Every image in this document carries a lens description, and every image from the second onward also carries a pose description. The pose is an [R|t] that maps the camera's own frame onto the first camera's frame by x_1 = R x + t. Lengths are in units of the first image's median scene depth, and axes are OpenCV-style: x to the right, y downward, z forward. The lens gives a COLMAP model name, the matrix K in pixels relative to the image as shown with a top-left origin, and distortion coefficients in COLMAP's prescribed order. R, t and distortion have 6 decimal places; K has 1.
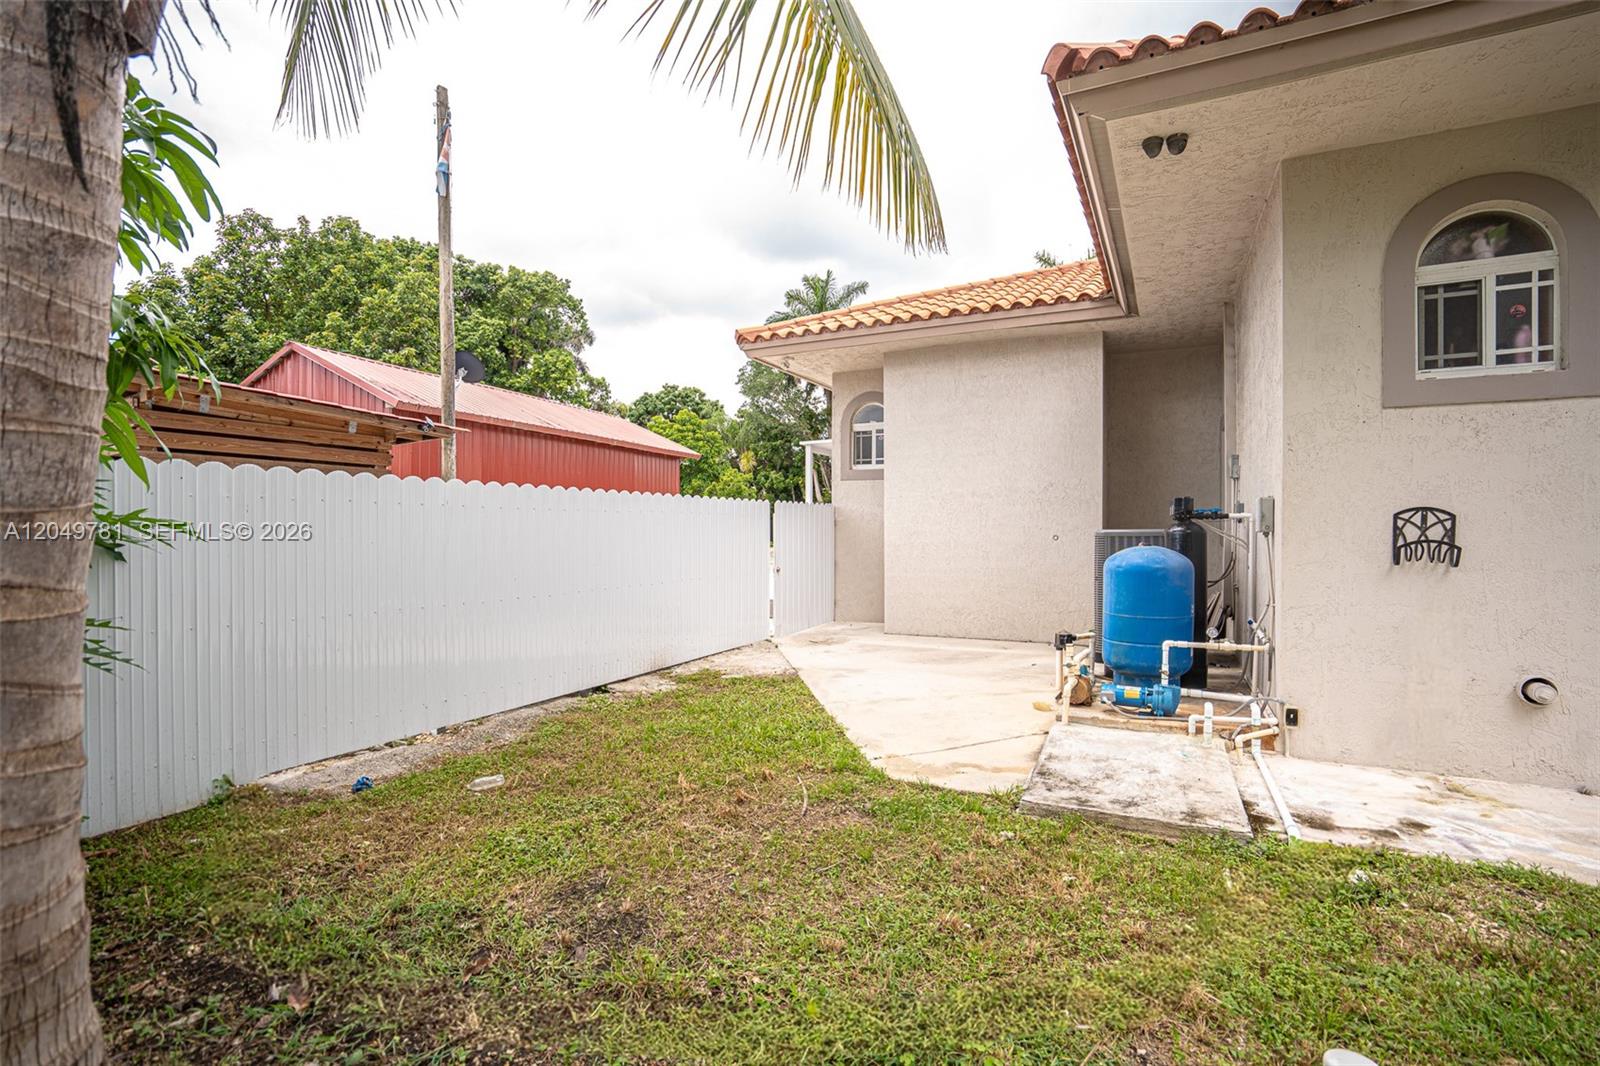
lens RADIAL K [[723.0, 0, 808.9], [0, 723.0, 533.8], [0, 0, 1]] dist [-0.002314, 0.003505]
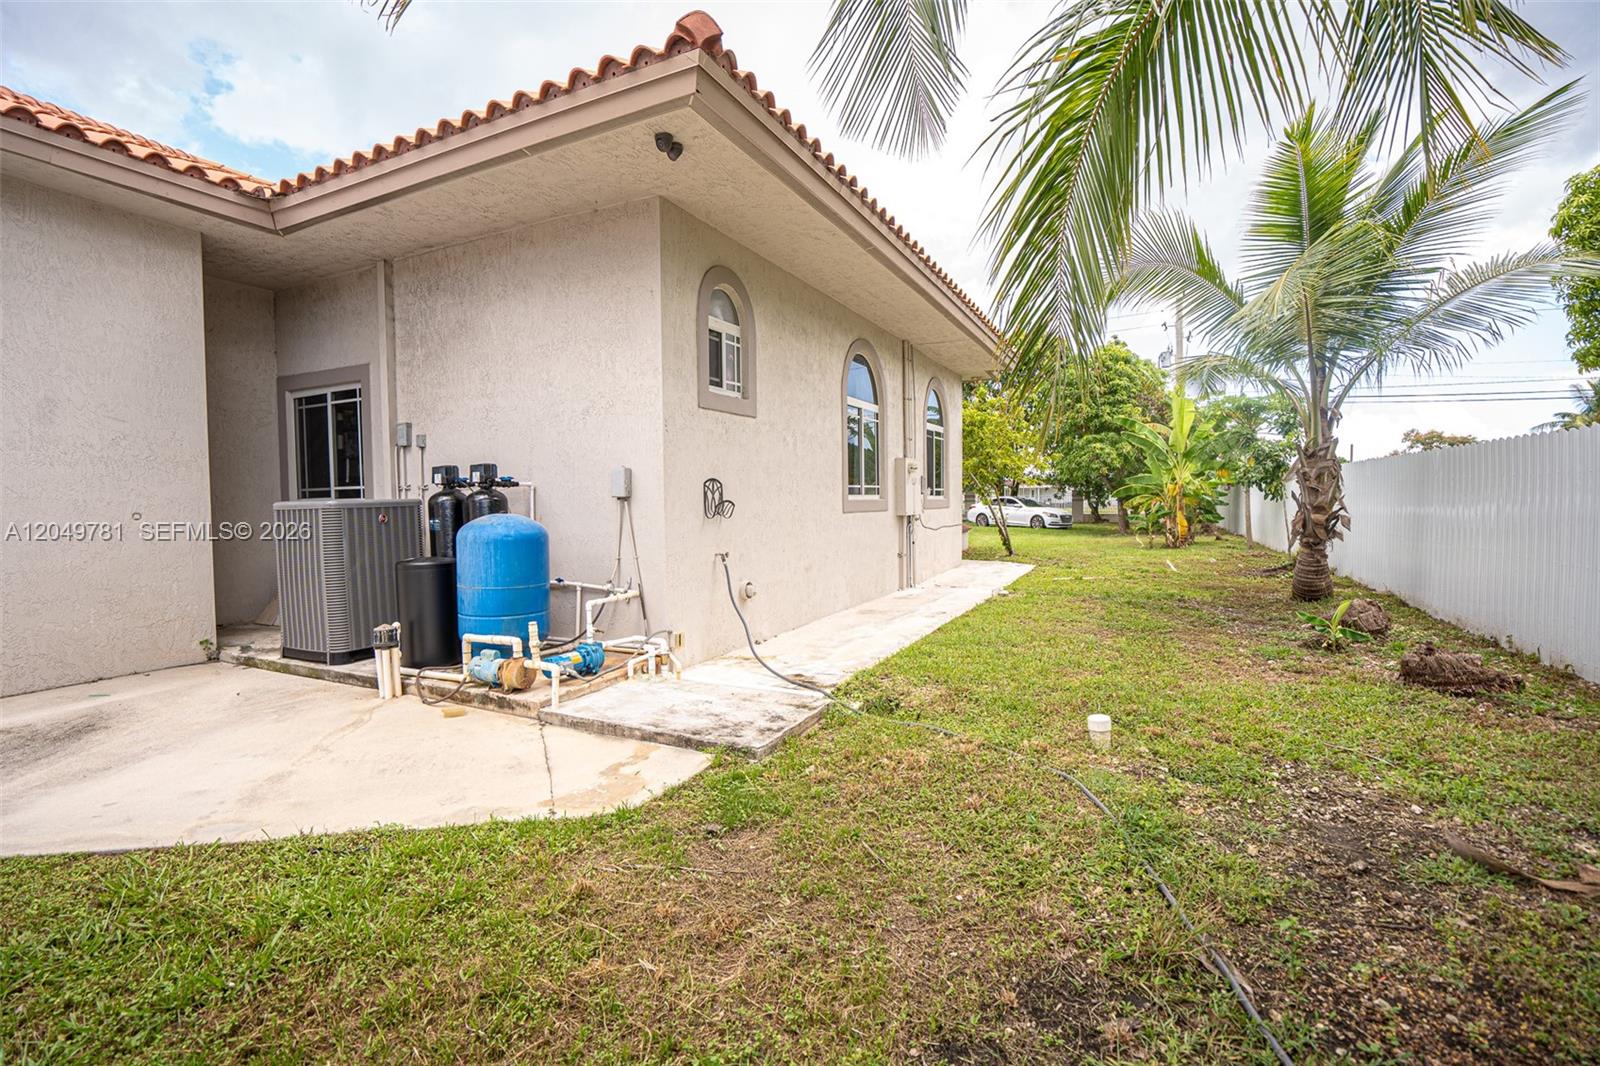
lens RADIAL K [[723.0, 0, 796.9], [0, 723.0, 524.9], [0, 0, 1]] dist [-0.002314, 0.003505]
pose [[0.061263, -0.035517, 0.997490, -0.457643], [0.024695, 0.999115, 0.034058, 0.008635], [-0.997816, 0.022547, 0.062085, 0.550049]]
